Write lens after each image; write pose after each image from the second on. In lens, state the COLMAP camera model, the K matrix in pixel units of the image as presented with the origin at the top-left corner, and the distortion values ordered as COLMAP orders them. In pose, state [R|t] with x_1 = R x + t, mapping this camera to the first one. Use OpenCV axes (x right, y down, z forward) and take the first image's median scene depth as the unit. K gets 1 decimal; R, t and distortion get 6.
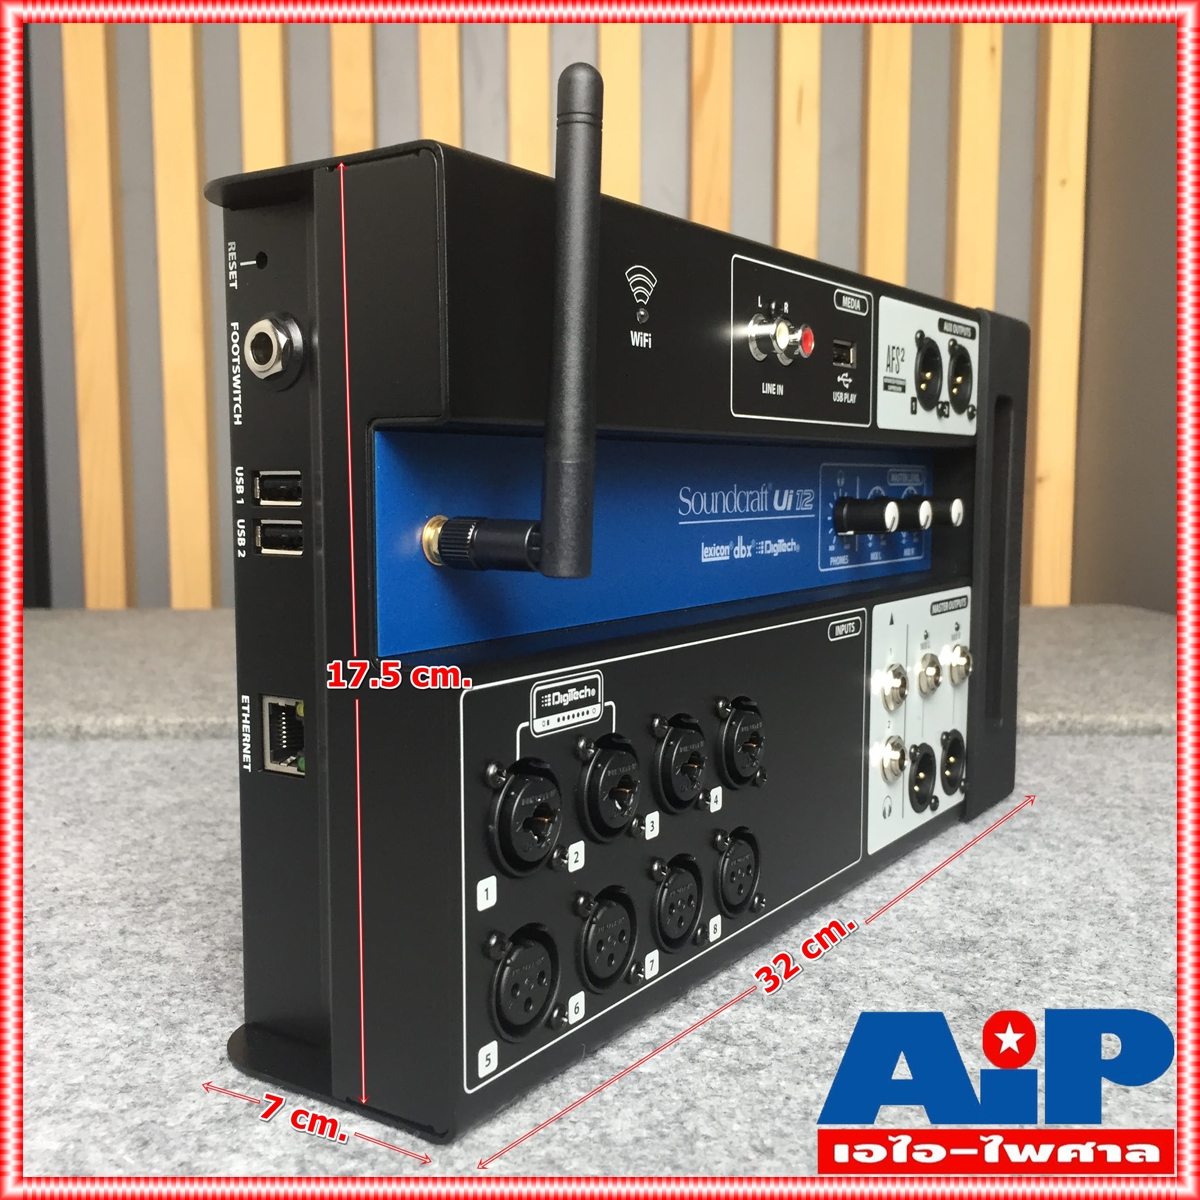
lens RADIAL K [[1334.3, 0, 590.2], [0, 1334.3, 602.6], [0, 0, 1]] dist [0.037360, 0.000000]
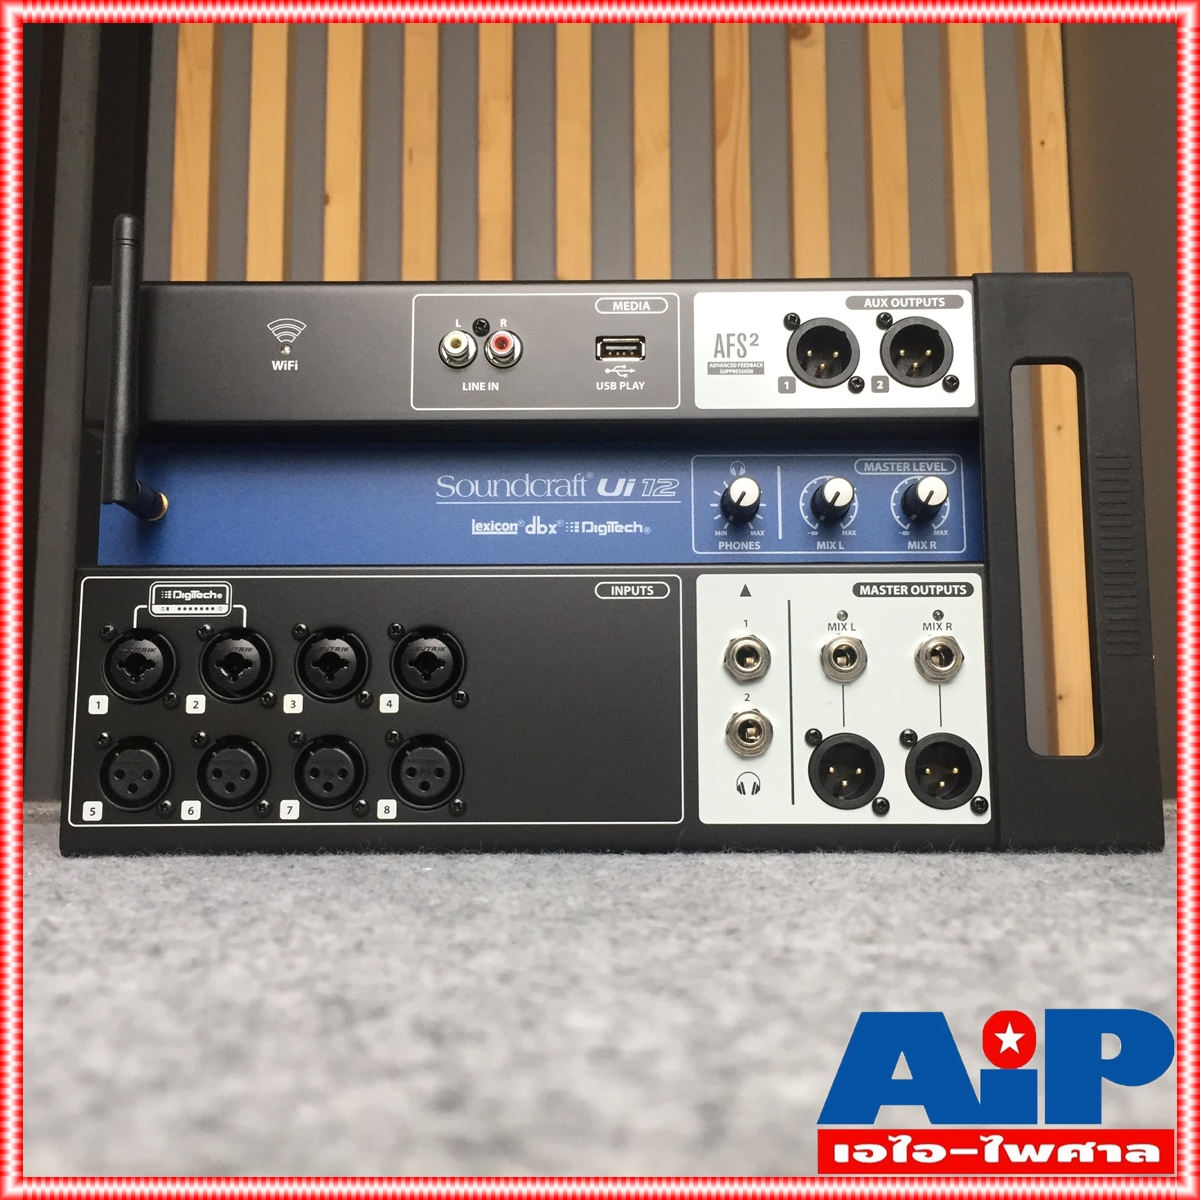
lens RADIAL K [[1334.3, 0, 600.2], [0, 1334.3, 604.0], [0, 0, 1]] dist [0.037360, 0.000000]
pose [[0.557025, -0.114274, -0.822596, 1.098139], [-0.075377, 0.979444, -0.187105, 0.242139], [0.827068, 0.166227, 0.536961, 0.412409]]
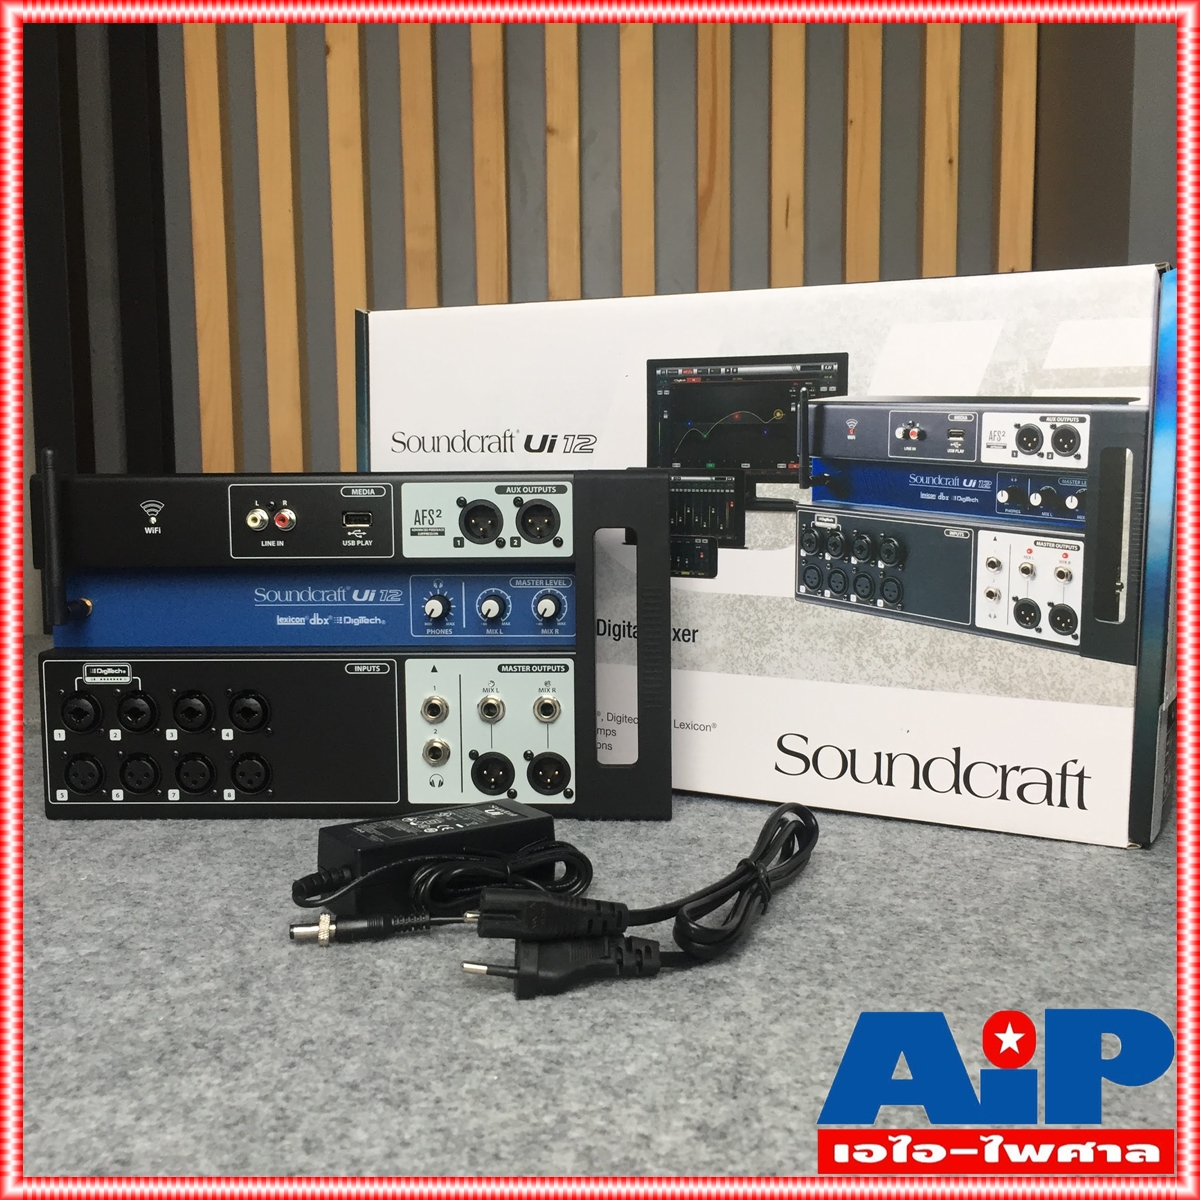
lens RADIAL K [[1334.3, 0, 608.2], [0, 1334.3, 600.9], [0, 0, 1]] dist [0.037360, 0.000000]
pose [[0.525529, 0.073333, -0.847609, 1.955936], [-0.070463, 0.996607, 0.042536, -0.177880], [0.847853, 0.037372, 0.528913, 0.323453]]
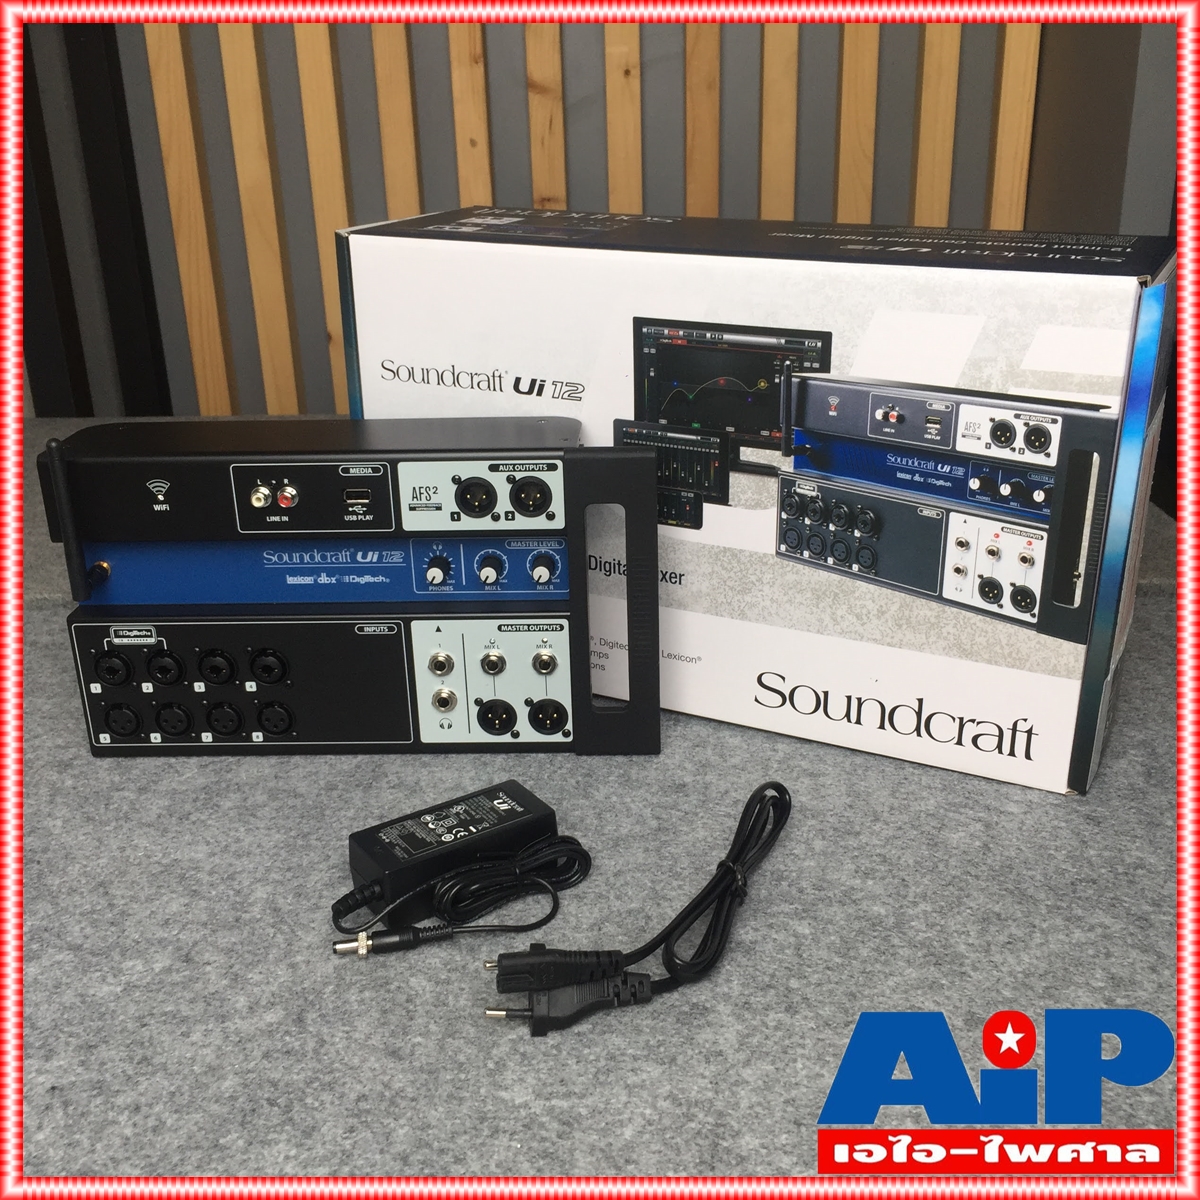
lens RADIAL K [[1334.3, 0, 608.1], [0, 1334.3, 601.6], [0, 0, 1]] dist [0.037360, 0.000000]
pose [[0.536045, 0.298402, -0.789691, 1.959327], [-0.053791, 0.945615, 0.320809, -0.682701], [0.842474, -0.129490, 0.522944, 0.280130]]
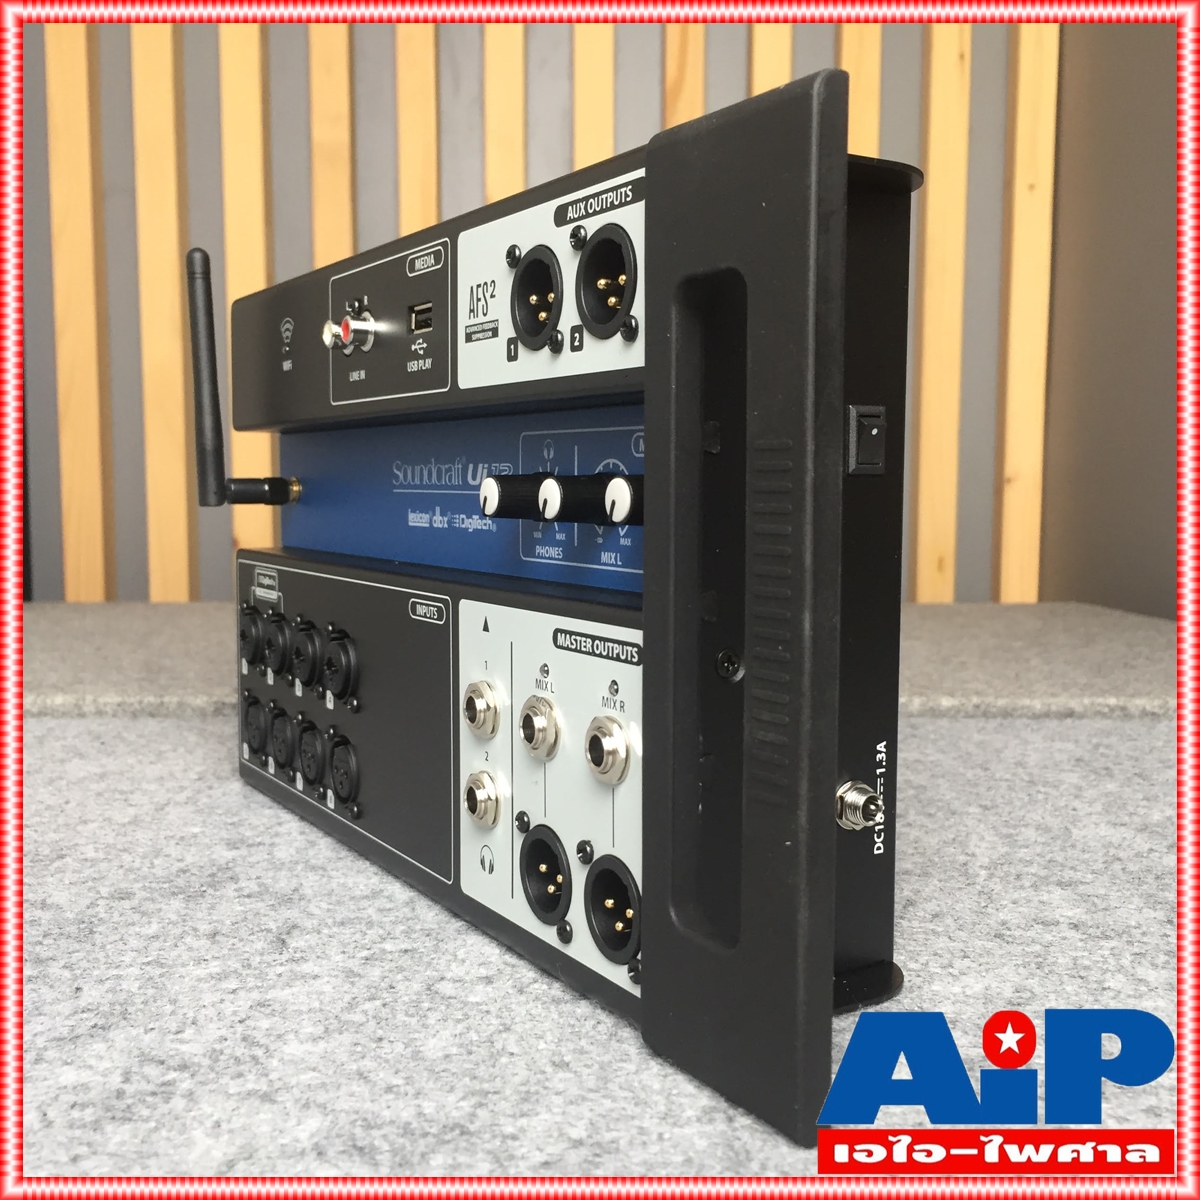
lens RADIAL K [[1334.3, 0, 604.9], [0, 1334.3, 599.8], [0, 0, 1]] dist [0.037360, 0.000000]
pose [[-0.401465, 0.077792, -0.912565, 1.025473], [-0.092038, 0.987916, 0.124705, -0.120075], [0.911238, 0.134056, -0.389454, 1.524007]]
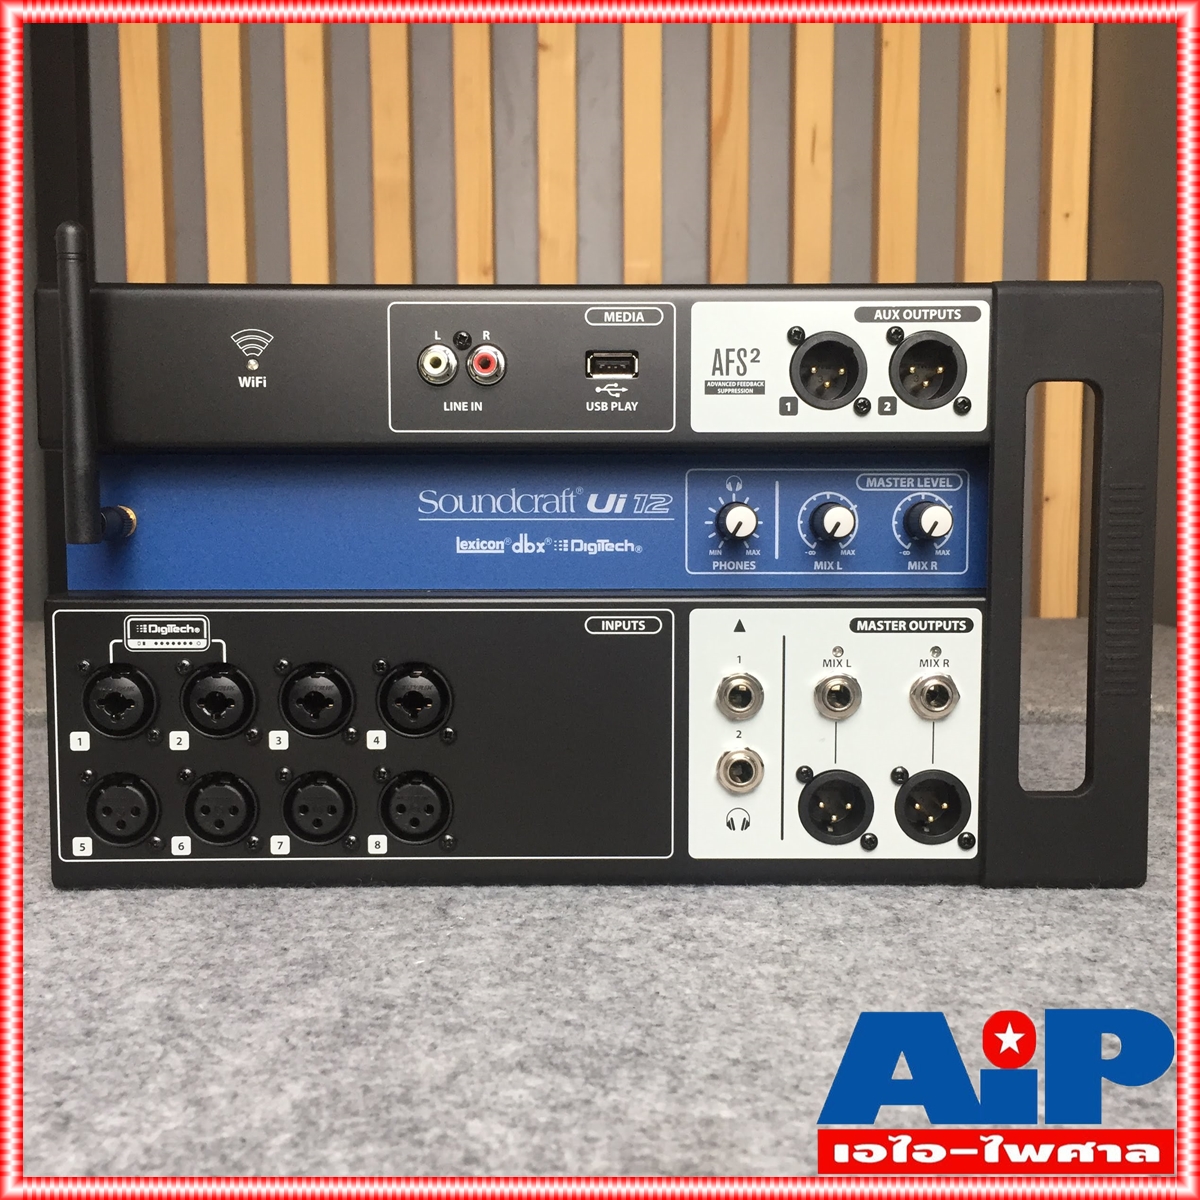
lens RADIAL K [[1334.3, 0, 600.3], [0, 1334.3, 601.7], [0, 0, 1]] dist [0.037360, 0.000000]
pose [[0.567667, 0.056979, -0.821284, 1.075161], [-0.075595, 0.996995, 0.016919, -0.015710], [0.819780, 0.052481, 0.570268, 0.397284]]
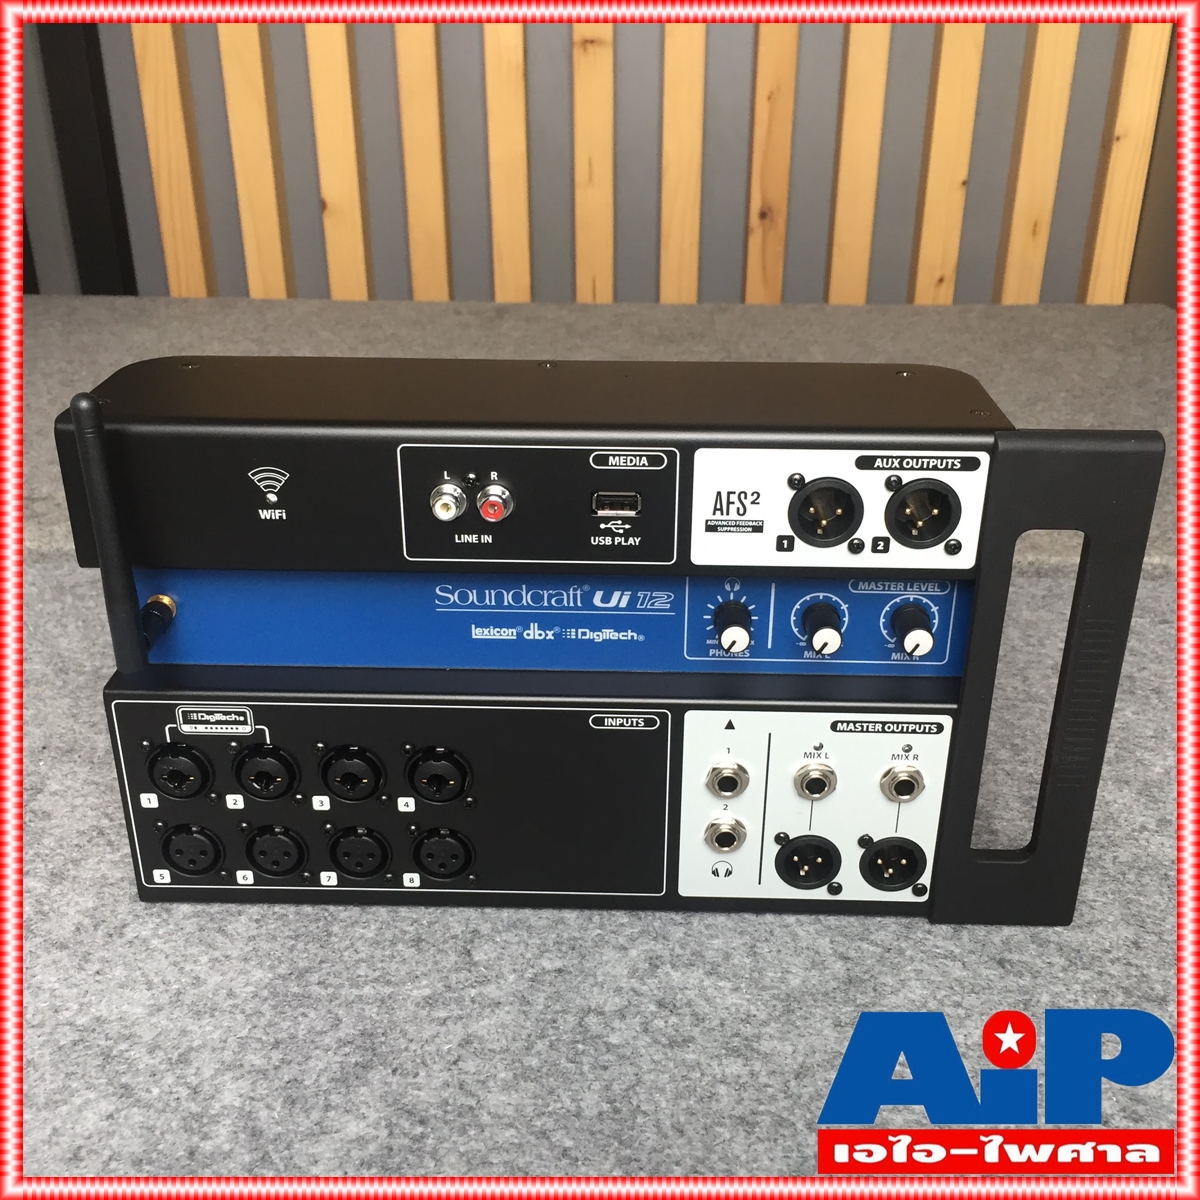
lens RADIAL K [[1334.3, 0, 599.5], [0, 1334.3, 599.7], [0, 0, 1]] dist [0.037360, 0.000000]
pose [[0.539855, 0.367745, -0.757179, 1.049682], [-0.081547, 0.918139, 0.387778, -0.541999], [0.837799, -0.147598, 0.525650, 0.400960]]
